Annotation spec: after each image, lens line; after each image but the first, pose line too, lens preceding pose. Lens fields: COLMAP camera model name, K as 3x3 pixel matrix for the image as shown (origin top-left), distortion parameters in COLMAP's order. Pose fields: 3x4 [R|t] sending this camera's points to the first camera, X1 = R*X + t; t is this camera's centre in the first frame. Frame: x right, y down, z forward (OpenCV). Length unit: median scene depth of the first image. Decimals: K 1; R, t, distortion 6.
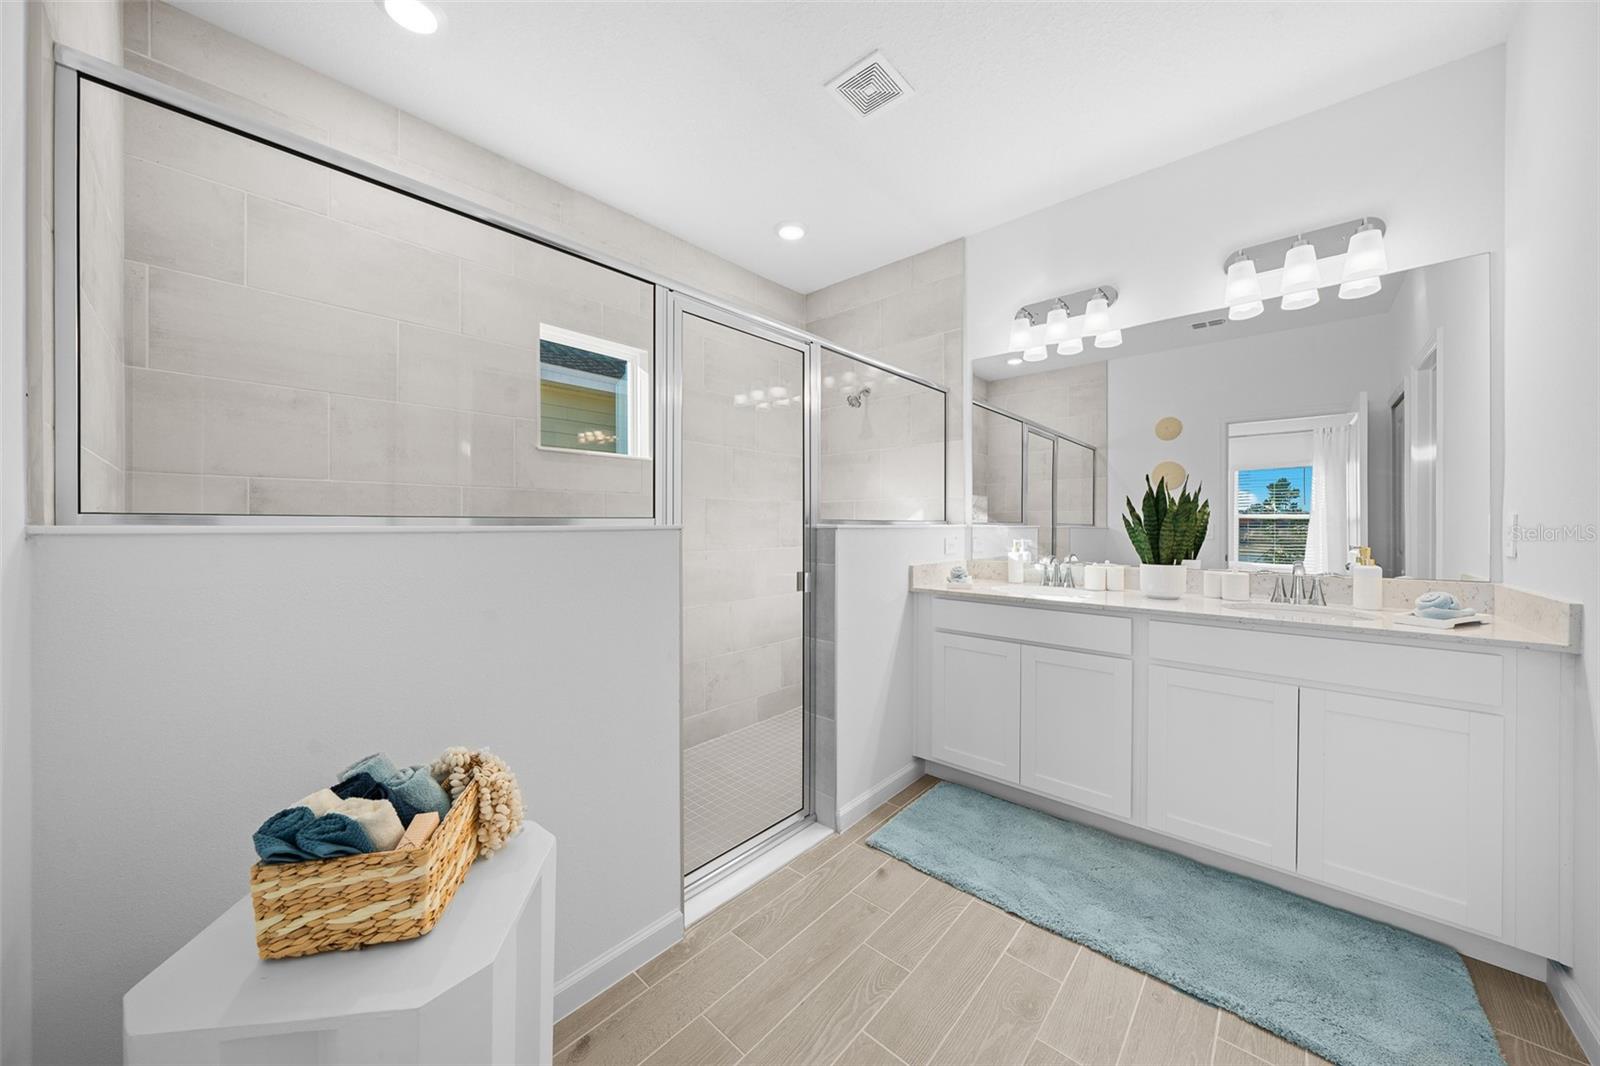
lens RADIAL K [[563.5, 0, 800.0], [0, 563.5, 533.0], [0, 0, 1]] dist [-0.008542, -0.000029]
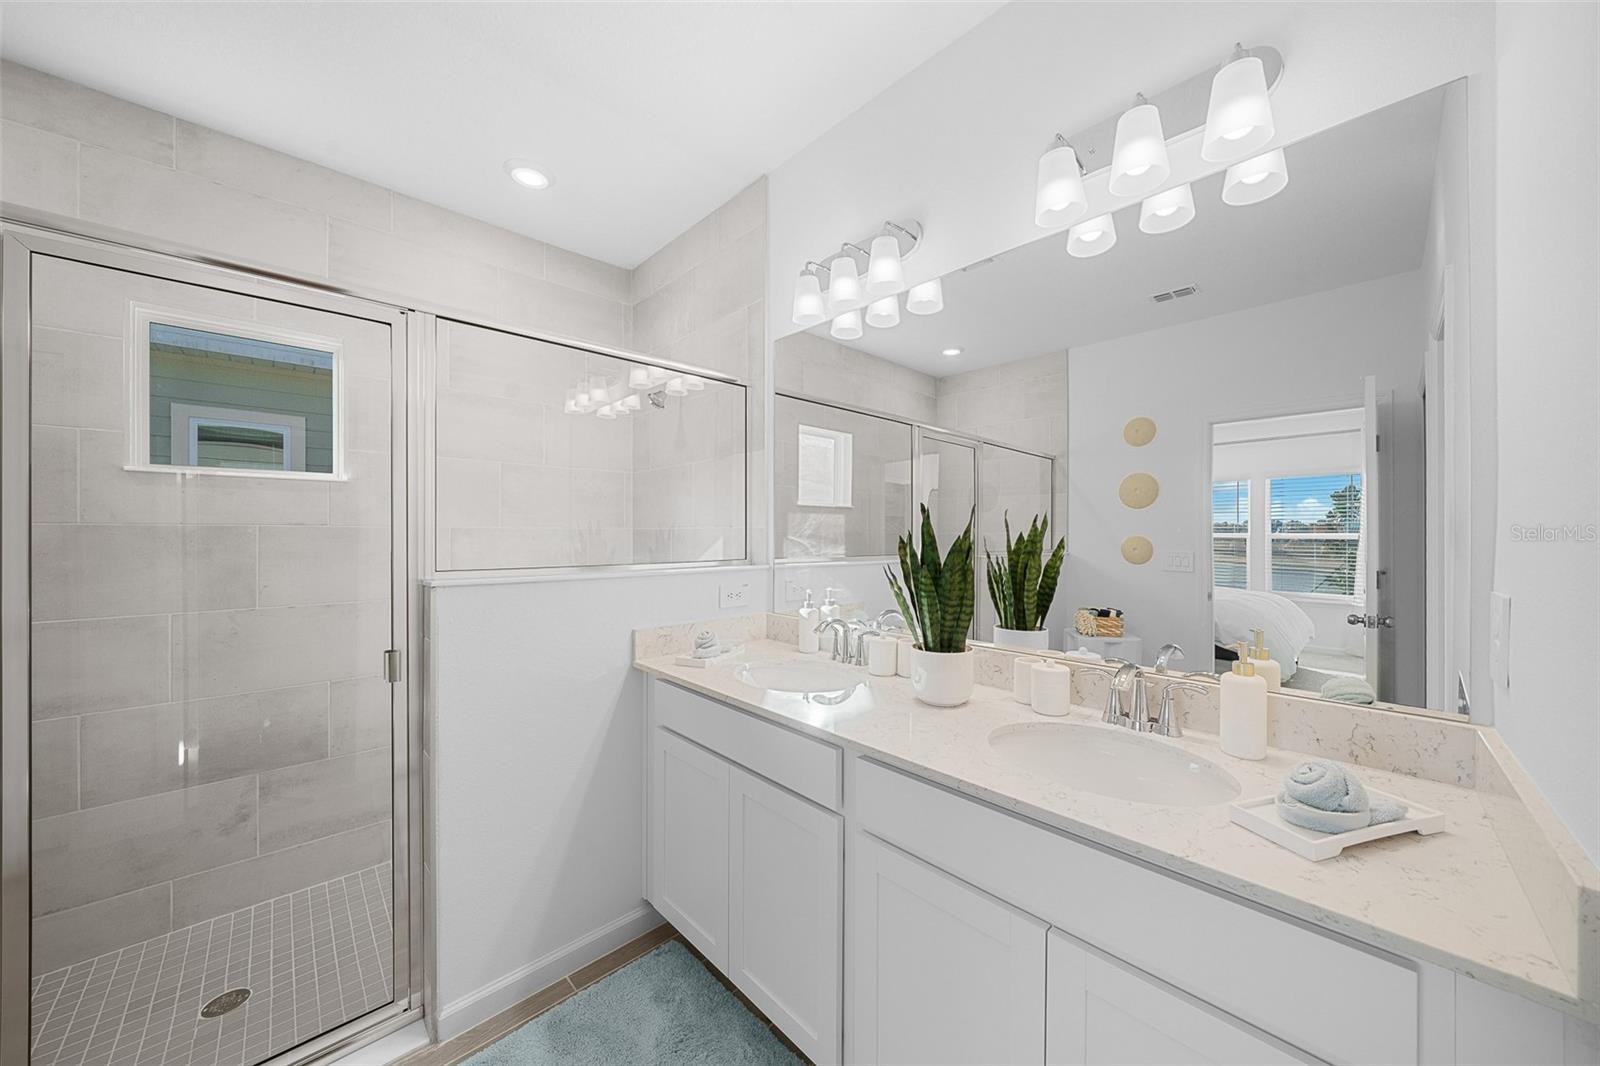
lens RADIAL K [[571.2, 0, 802.9], [0, 571.2, 537.3], [0, 0, 1]] dist [-0.003472, -0.000146]
pose [[0.996755, 0.001307, -0.080488, 0.433875], [-0.002141, 0.999945, -0.010283, -0.047131], [0.080470, 0.010422, 0.996703, 0.280305]]
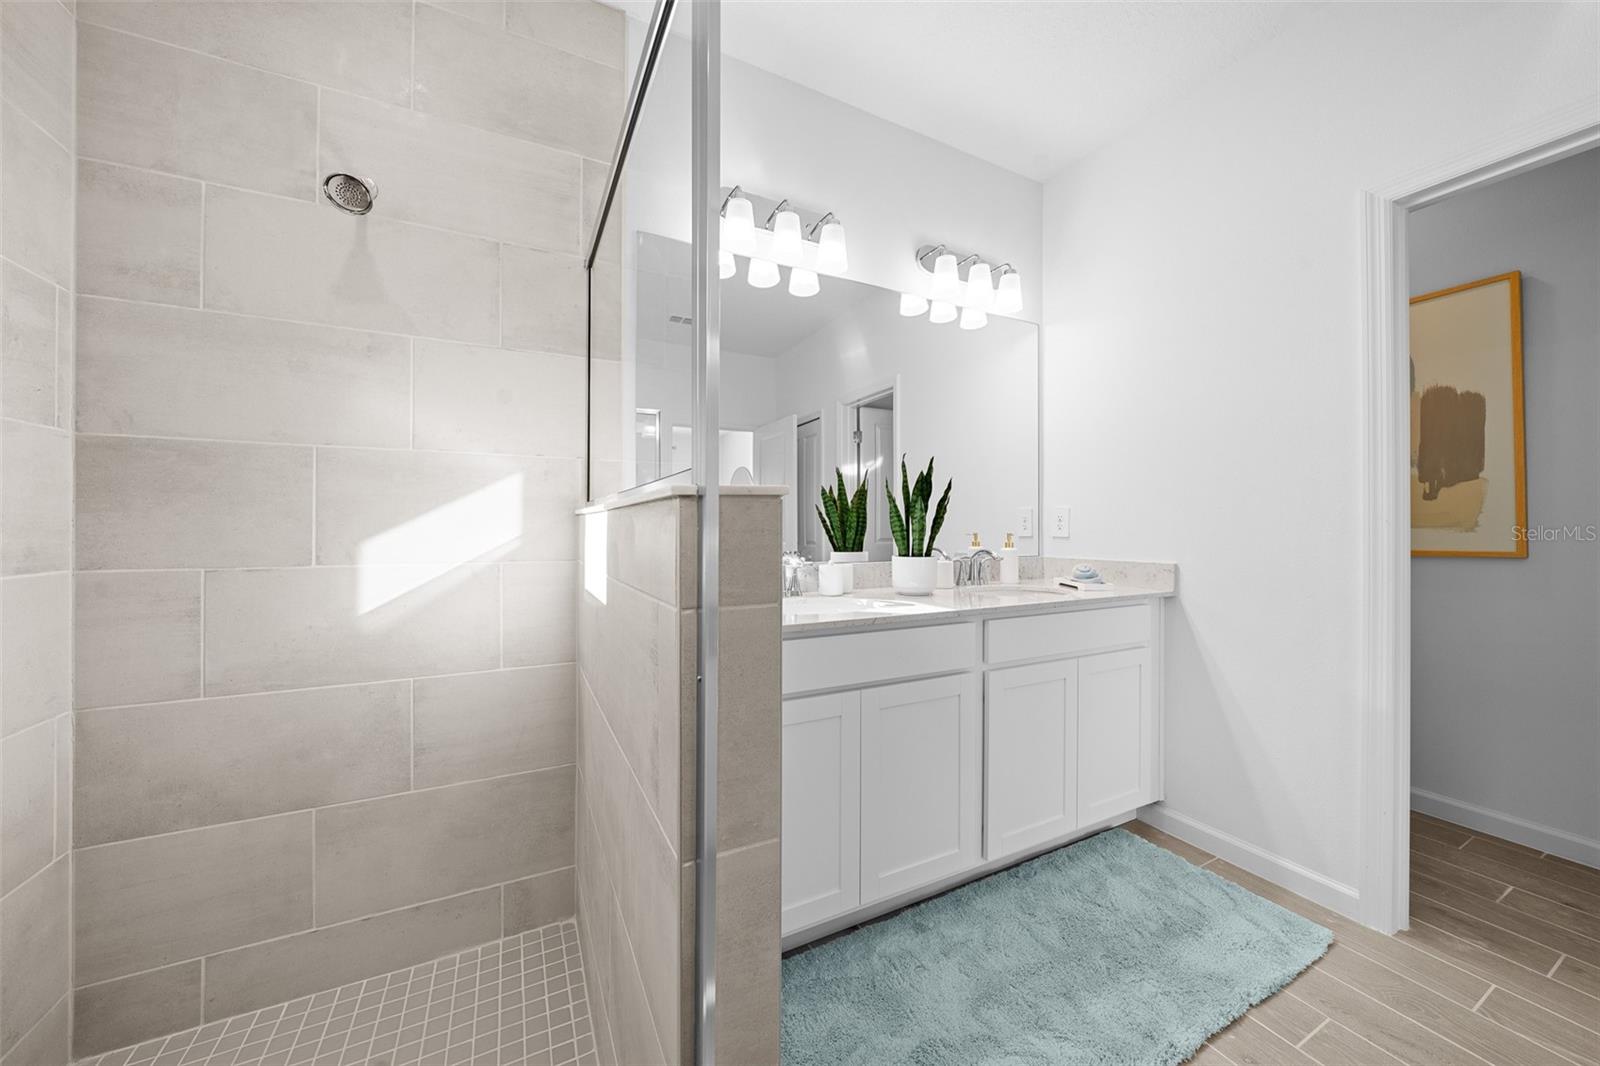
lens RADIAL K [[559.8, 0, 797.7], [0, 559.8, 529.6], [0, 0, 1]] dist [-0.007879, -0.000099]
pose [[0.349016, -0.000529, 0.937116, -0.192943], [0.015515, 0.999866, -0.005214, 0.011919], [-0.936988, 0.016359, 0.348978, 0.681219]]
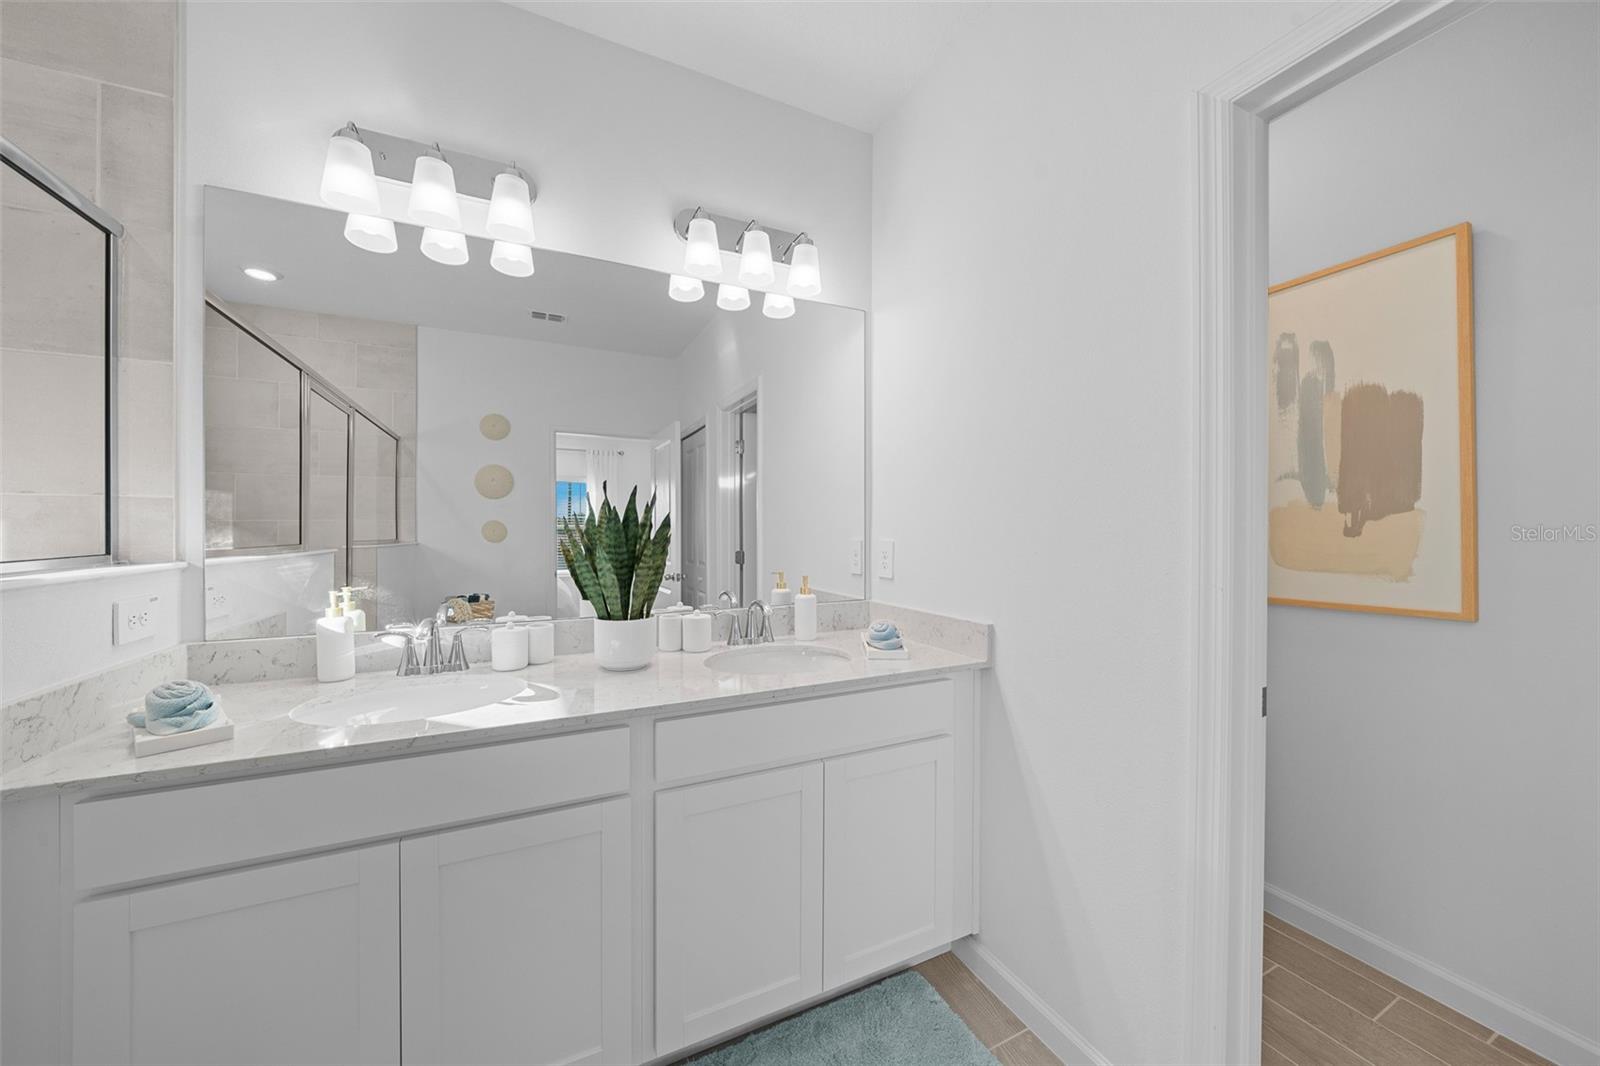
lens RADIAL K [[551.9, 0, 800.0], [0, 551.9, 533.0], [0, 0, 1]] dist [-0.006652, 0.000145]
pose [[0.377083, -0.006737, 0.926155, 0.092510], [0.014712, 0.999891, 0.001284, -0.032836], [-0.926062, 0.013142, 0.377141, 0.440785]]
